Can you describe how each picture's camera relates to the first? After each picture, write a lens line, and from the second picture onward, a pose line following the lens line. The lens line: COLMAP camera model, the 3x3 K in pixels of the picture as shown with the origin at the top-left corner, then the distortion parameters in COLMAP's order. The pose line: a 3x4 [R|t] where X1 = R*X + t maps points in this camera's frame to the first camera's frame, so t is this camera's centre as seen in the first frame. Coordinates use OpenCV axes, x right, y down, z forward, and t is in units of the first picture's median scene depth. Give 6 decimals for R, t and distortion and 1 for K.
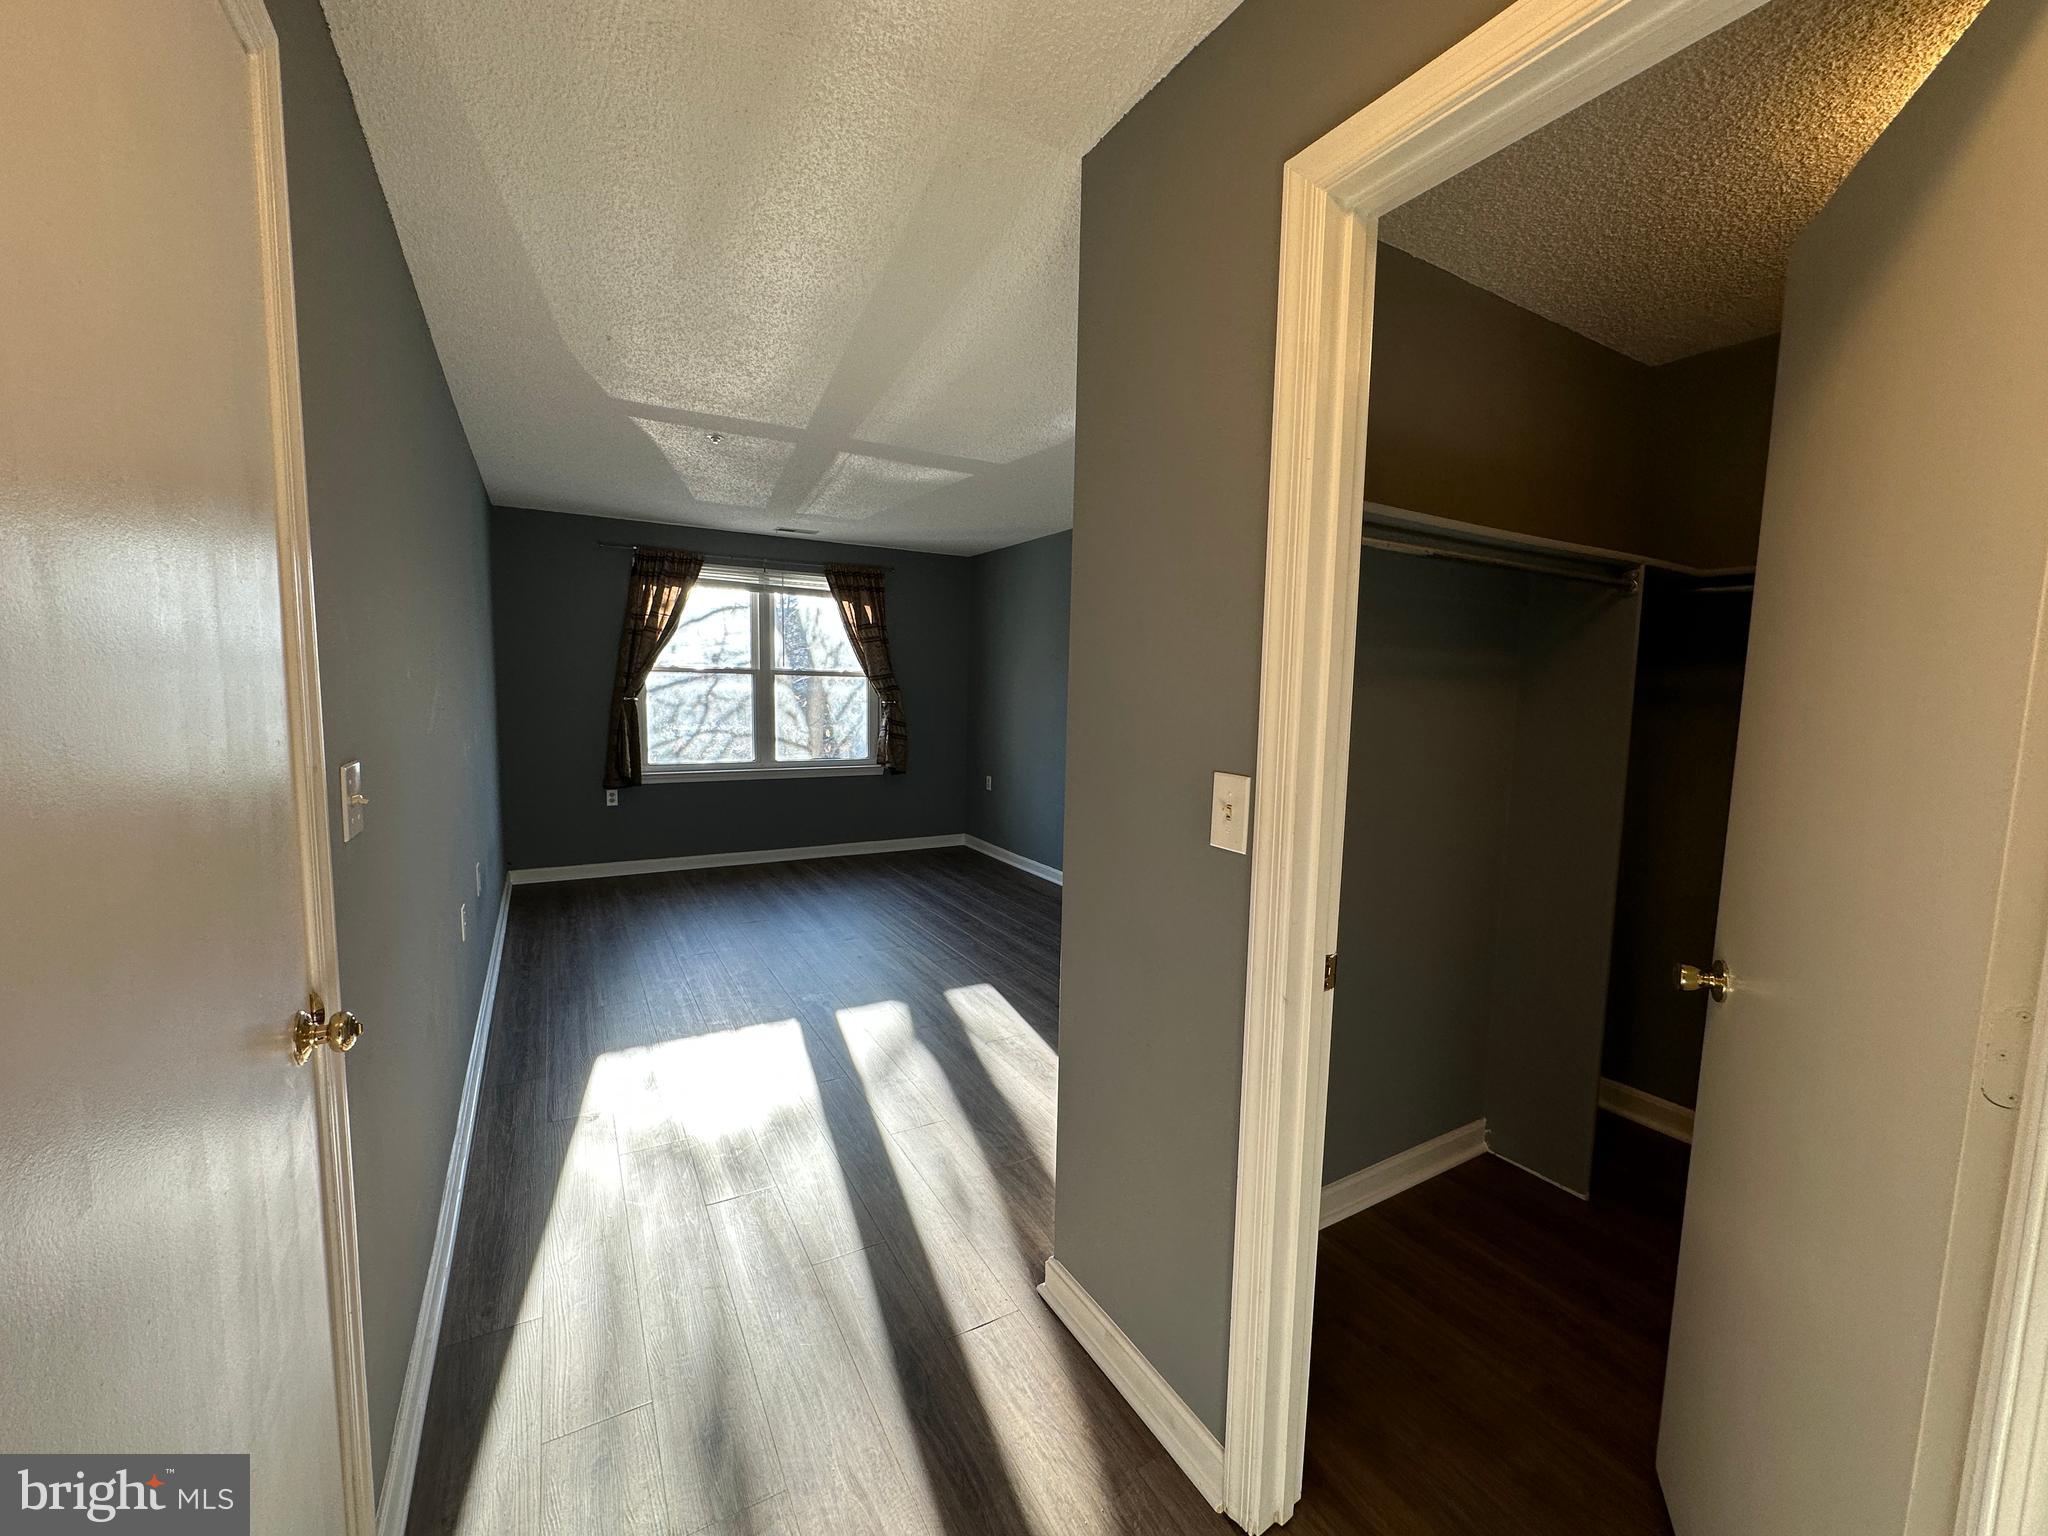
lens RADIAL K [[804.8, 0, 1019.8], [0, 804.8, 761.2], [0, 0, 1]] dist [0.000019, 0.000142]
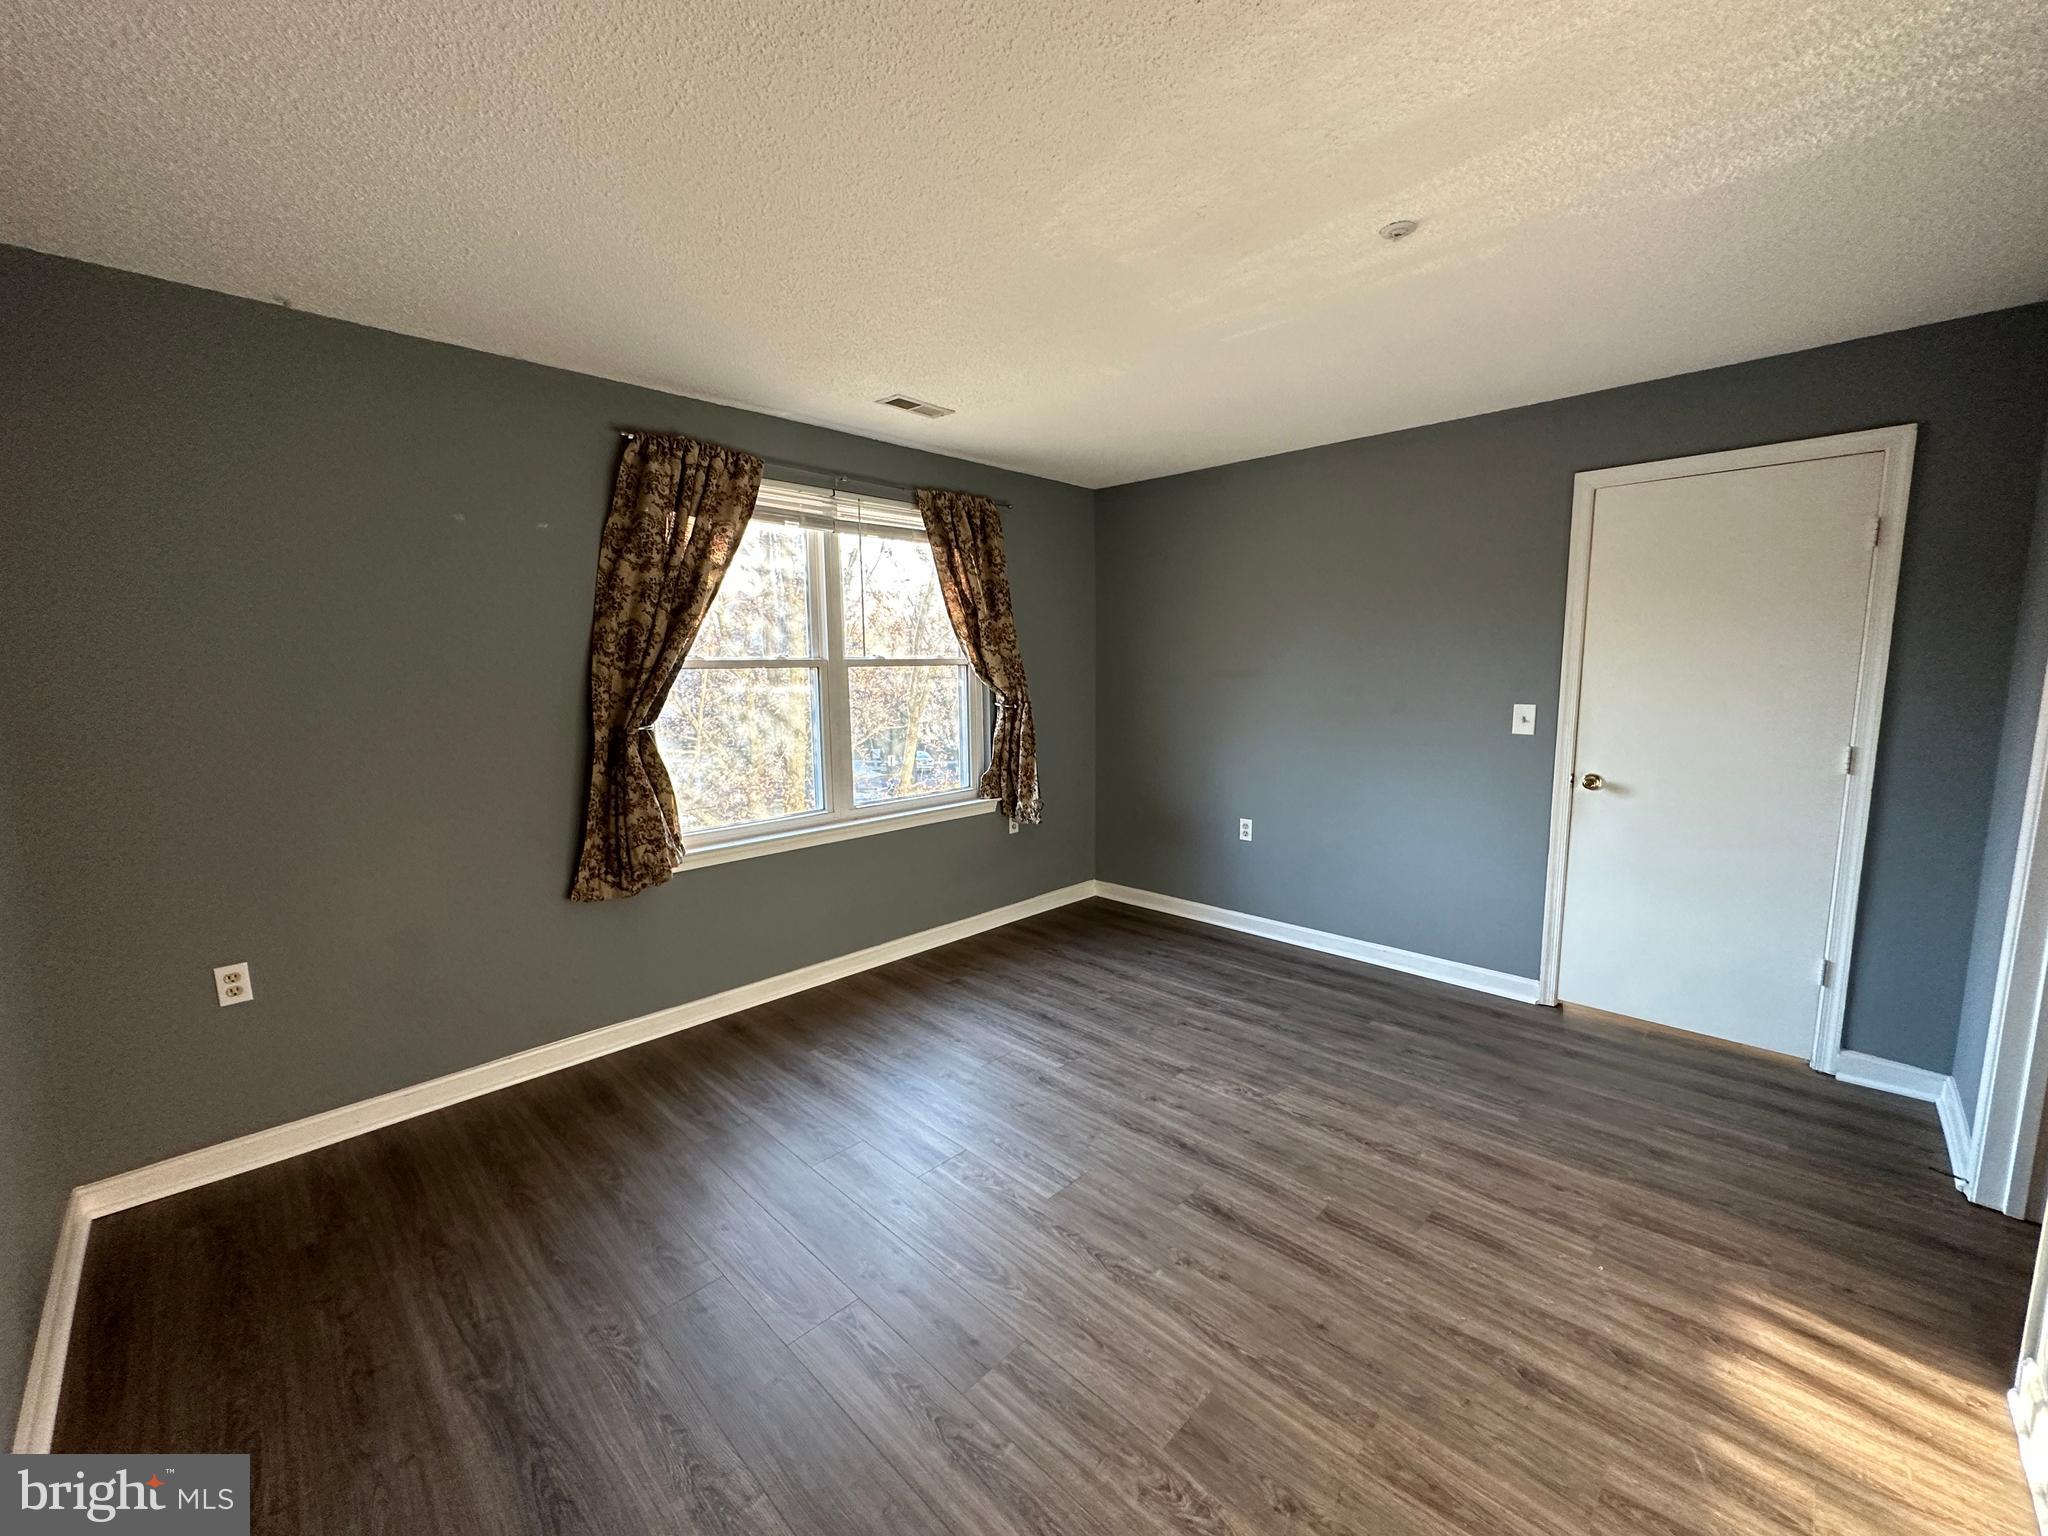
lens RADIAL K [[814.8, 0, 1026.2], [0, 814.8, 767.5], [0, 0, 1]] dist [0.001639, 0.000226]
pose [[0.963050, -0.059534, 0.262660, -0.345846], [0.050490, 0.997880, 0.041054, -0.050616], [-0.264548, -0.026276, 0.964015, 0.373212]]
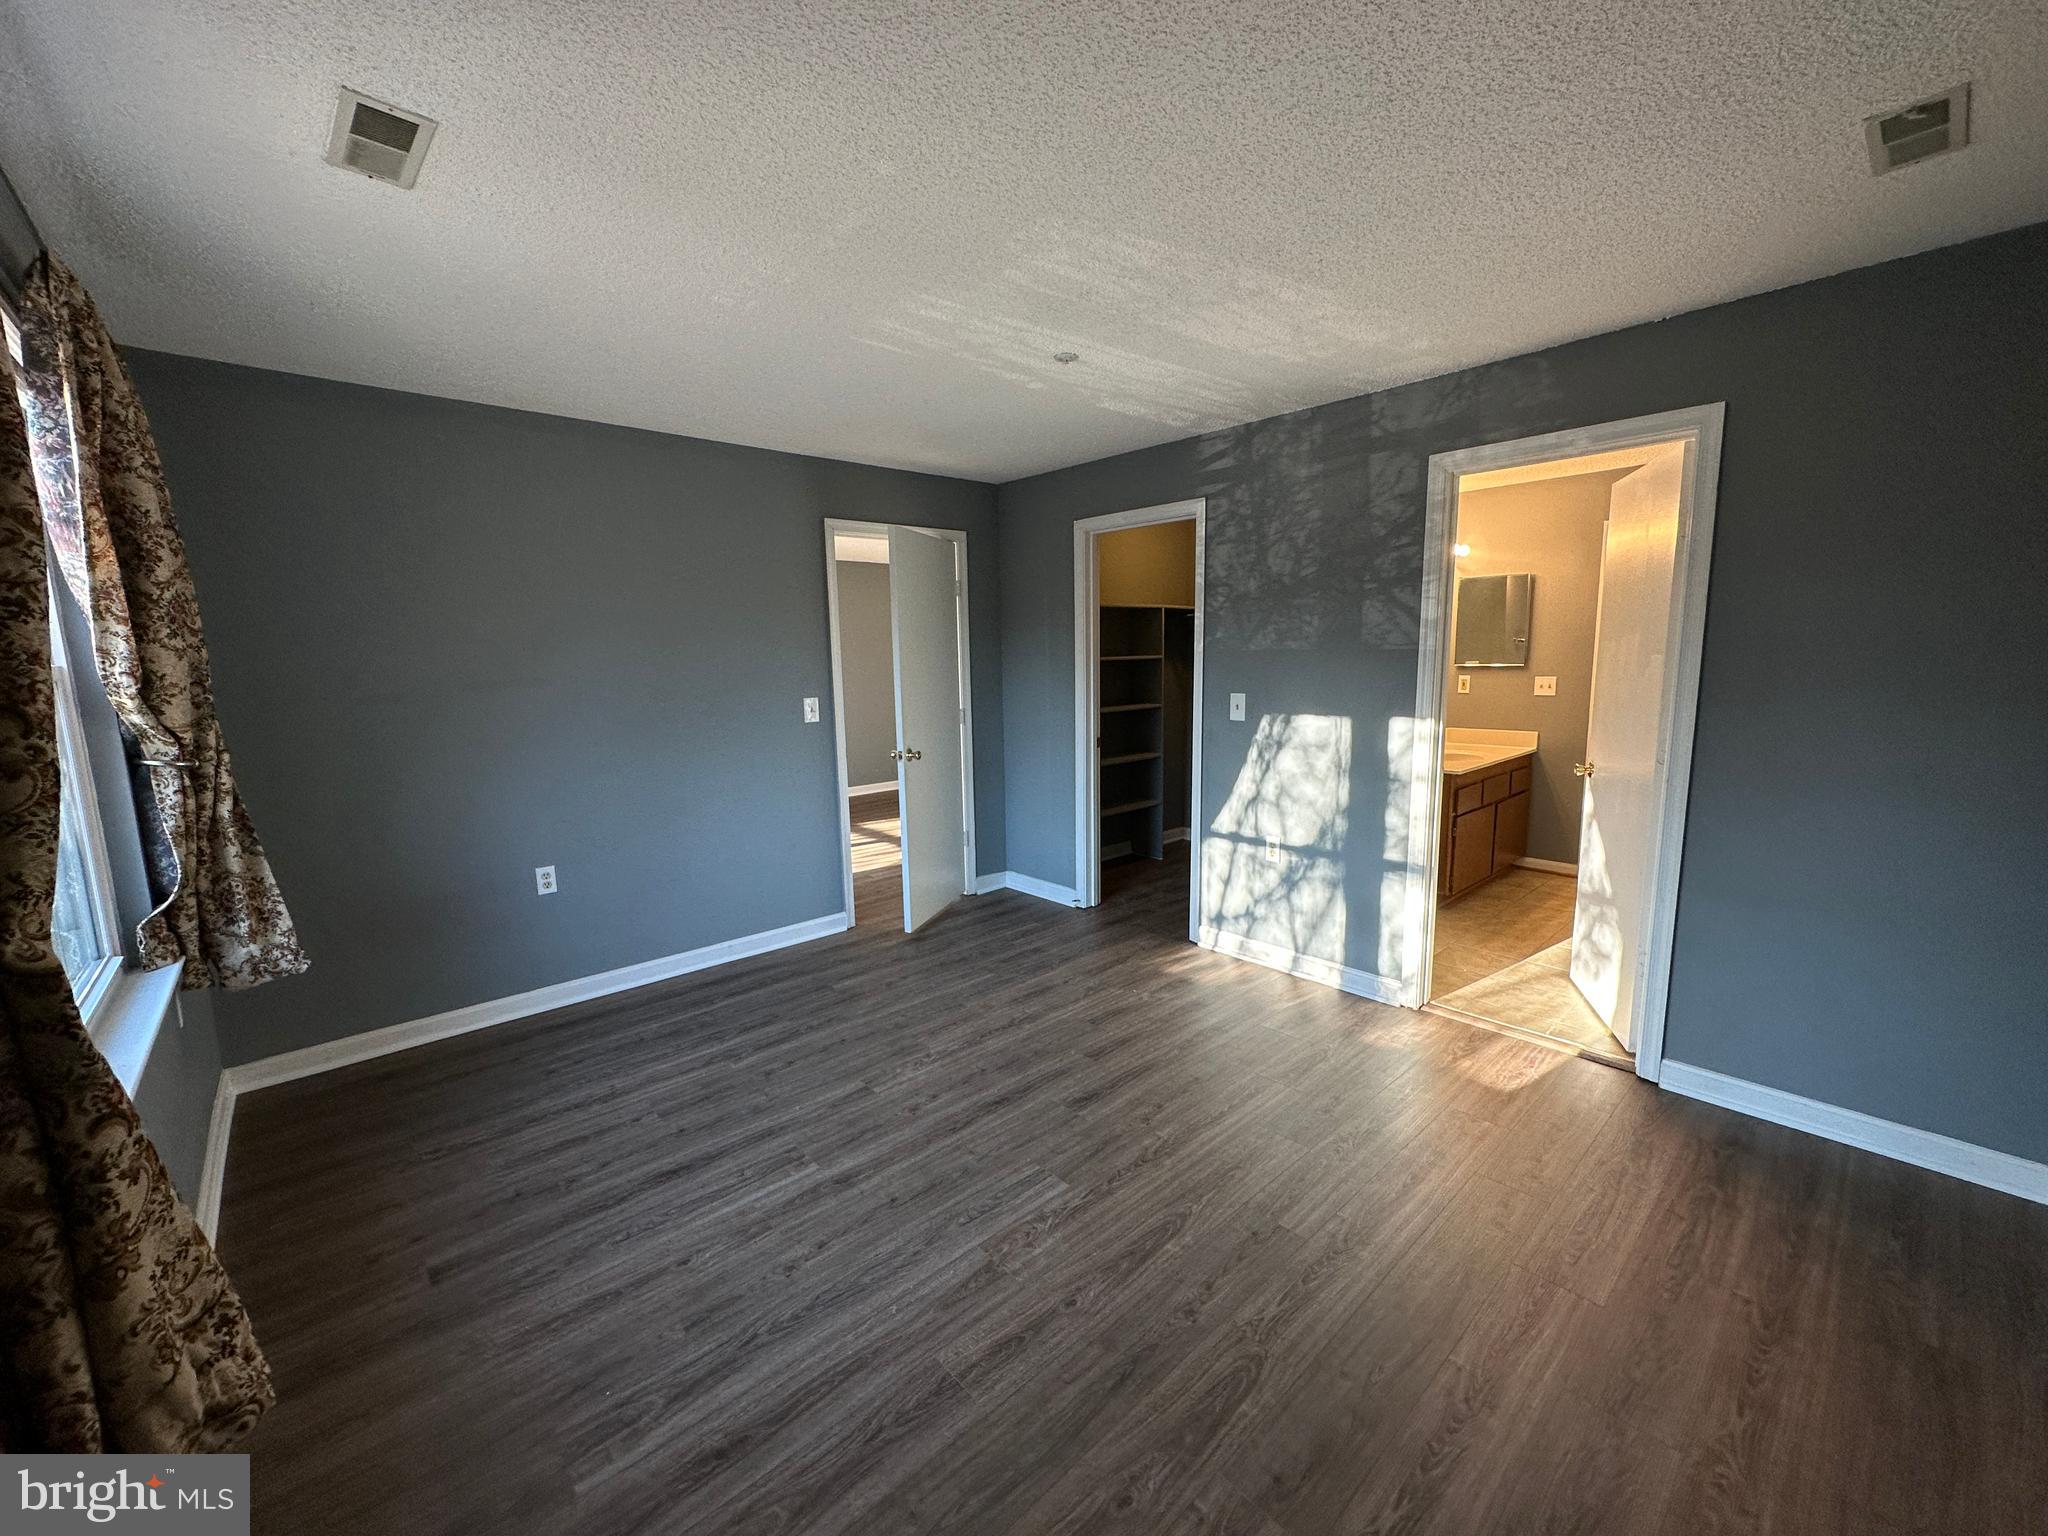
lens RADIAL K [[814.8, 0, 1026.2], [0, 814.8, 767.5], [0, 0, 1]] dist [0.001639, 0.000226]
pose [[-0.207504, -0.147889, 0.966991, -0.583730], [0.108816, 0.978882, 0.173058, -0.095865], [-0.972163, 0.141134, -0.187029, 0.788736]]
